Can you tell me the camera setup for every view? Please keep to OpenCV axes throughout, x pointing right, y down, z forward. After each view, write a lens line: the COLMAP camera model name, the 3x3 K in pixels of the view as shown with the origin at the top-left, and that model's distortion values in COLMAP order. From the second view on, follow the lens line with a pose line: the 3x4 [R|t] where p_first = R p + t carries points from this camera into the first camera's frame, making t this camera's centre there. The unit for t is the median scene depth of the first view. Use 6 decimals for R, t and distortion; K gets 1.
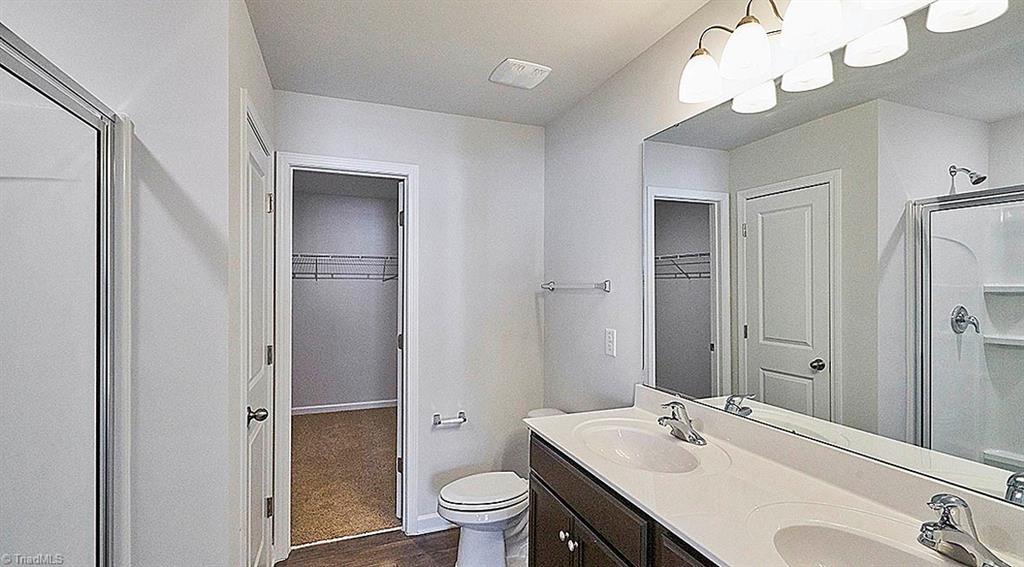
lens RADIAL K [[470.7, 0, 510.6], [0, 470.7, 288.7], [0, 0, 1]] dist [0.014090, 0.000855]
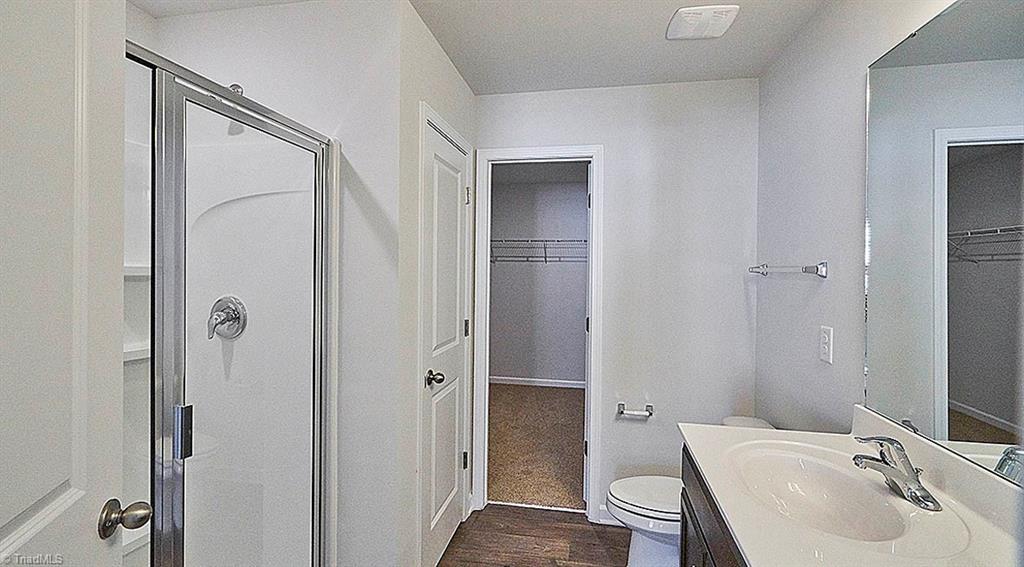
lens RADIAL K [[470.7, 0, 495.5], [0, 470.7, 272.1], [0, 0, 1]] dist [0.014090, 0.000855]
pose [[0.847907, 0.009875, -0.530052, 0.141201], [-0.008673, 0.999951, 0.004755, -0.001518], [0.530073, 0.000565, 0.847952, 0.060516]]
